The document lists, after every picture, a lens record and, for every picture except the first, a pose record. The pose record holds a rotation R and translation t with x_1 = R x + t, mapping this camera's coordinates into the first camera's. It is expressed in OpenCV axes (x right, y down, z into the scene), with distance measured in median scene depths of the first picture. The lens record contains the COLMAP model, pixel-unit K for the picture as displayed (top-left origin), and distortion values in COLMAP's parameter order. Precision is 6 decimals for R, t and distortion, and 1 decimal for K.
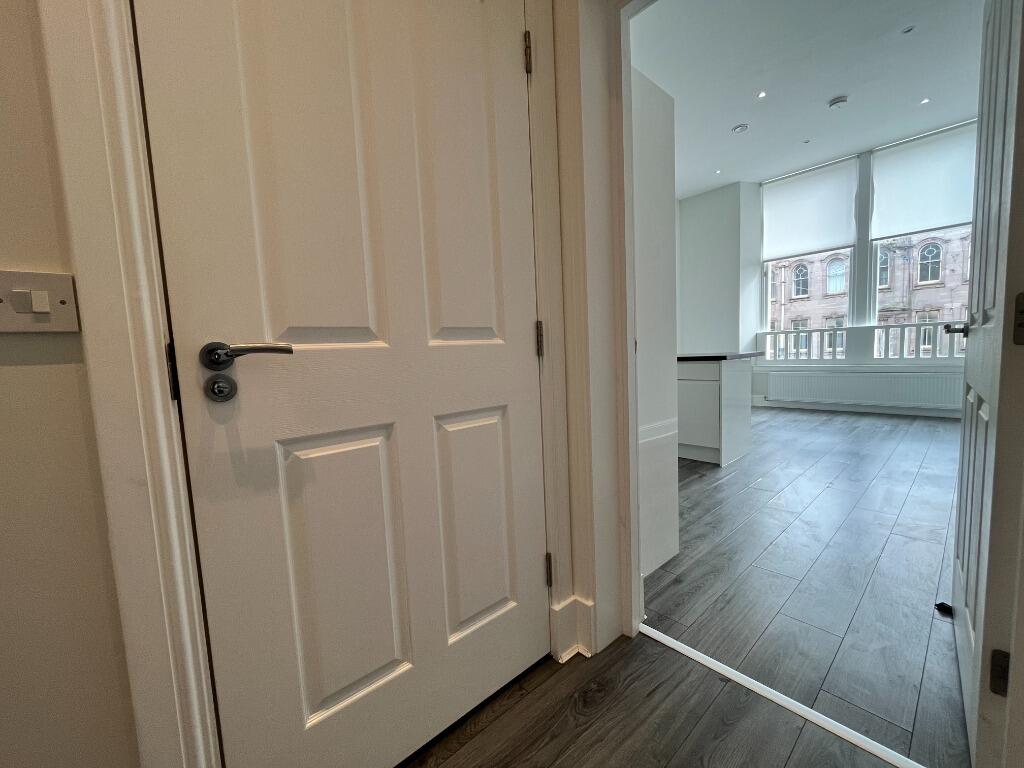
lens RADIAL K [[410.9, 0, 506.5], [0, 410.9, 384.3], [0, 0, 1]] dist [-0.000860, -0.000143]
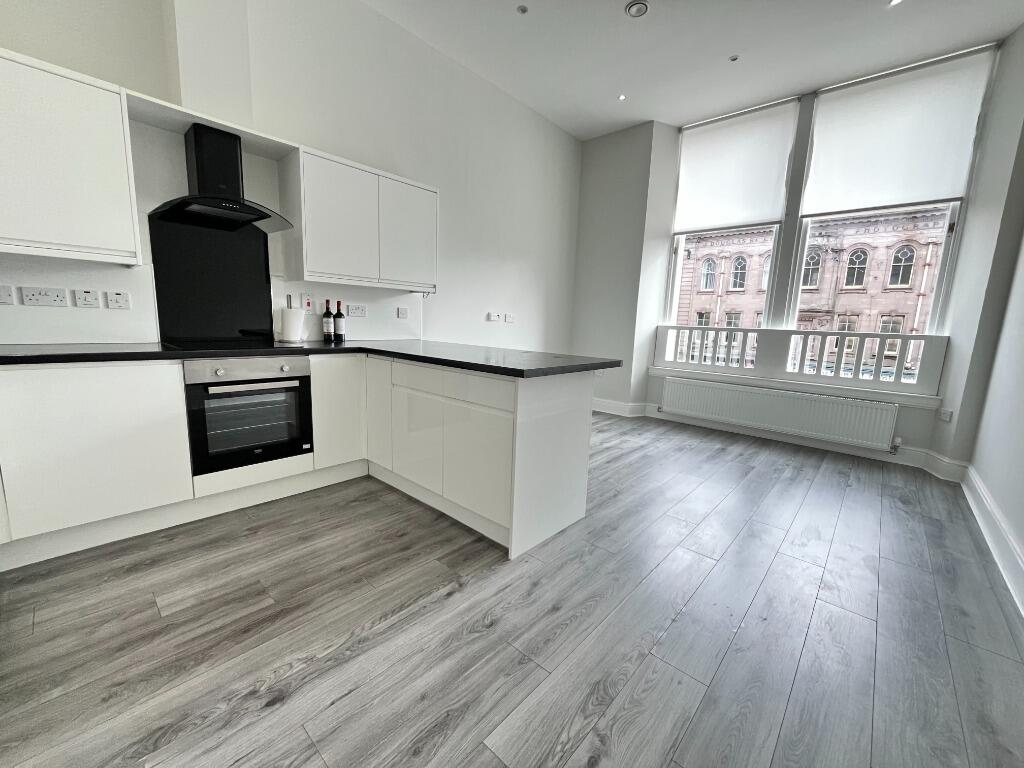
lens RADIAL K [[410.9, 0, 509.2], [0, 410.9, 382.2], [0, 0, 1]] dist [-0.000860, -0.000143]
pose [[0.989892, 0.067821, 0.124552, 0.243909], [-0.076263, 0.995012, 0.064307, -0.047032], [-0.119569, -0.073156, 0.990127, 0.253319]]
